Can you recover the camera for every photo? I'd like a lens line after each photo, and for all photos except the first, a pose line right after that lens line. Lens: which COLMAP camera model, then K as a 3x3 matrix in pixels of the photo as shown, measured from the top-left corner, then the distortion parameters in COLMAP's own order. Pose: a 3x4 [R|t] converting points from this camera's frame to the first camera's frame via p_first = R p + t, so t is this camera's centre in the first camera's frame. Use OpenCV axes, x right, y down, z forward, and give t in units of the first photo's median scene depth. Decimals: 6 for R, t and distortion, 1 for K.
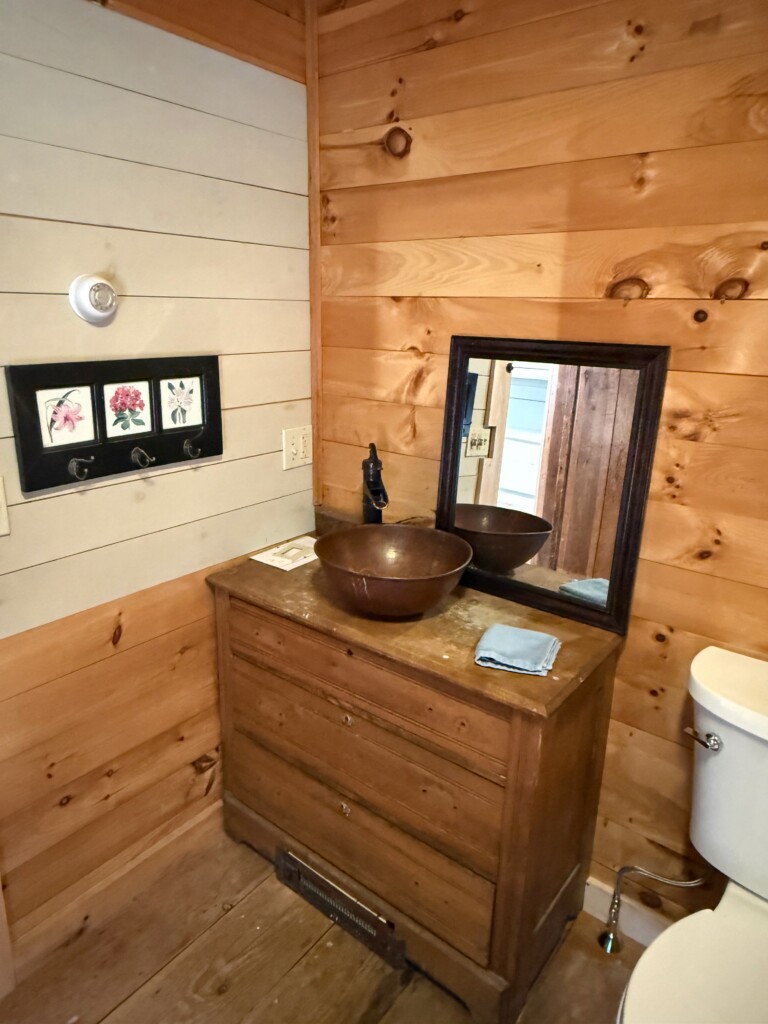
lens RADIAL K [[680.3, 0, 381.1], [0, 680.3, 514.7], [0, 0, 1]] dist [0.005223, 0.002716]
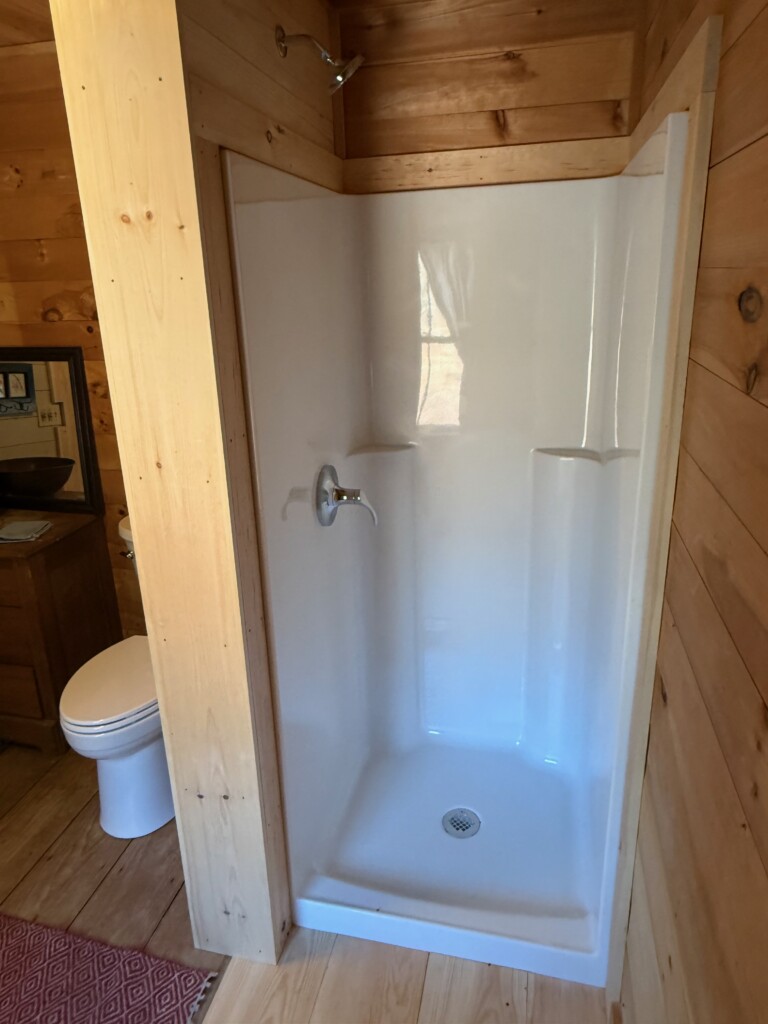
lens RADIAL K [[680.3, 0, 382.6], [0, 680.3, 507.6], [0, 0, 1]] dist [0.005223, 0.002716]
pose [[0.911137, -0.179581, 0.370917, 0.396679], [0.166886, 0.983742, 0.066337, 0.173875], [-0.376799, 0.001459, 0.926294, -0.917358]]
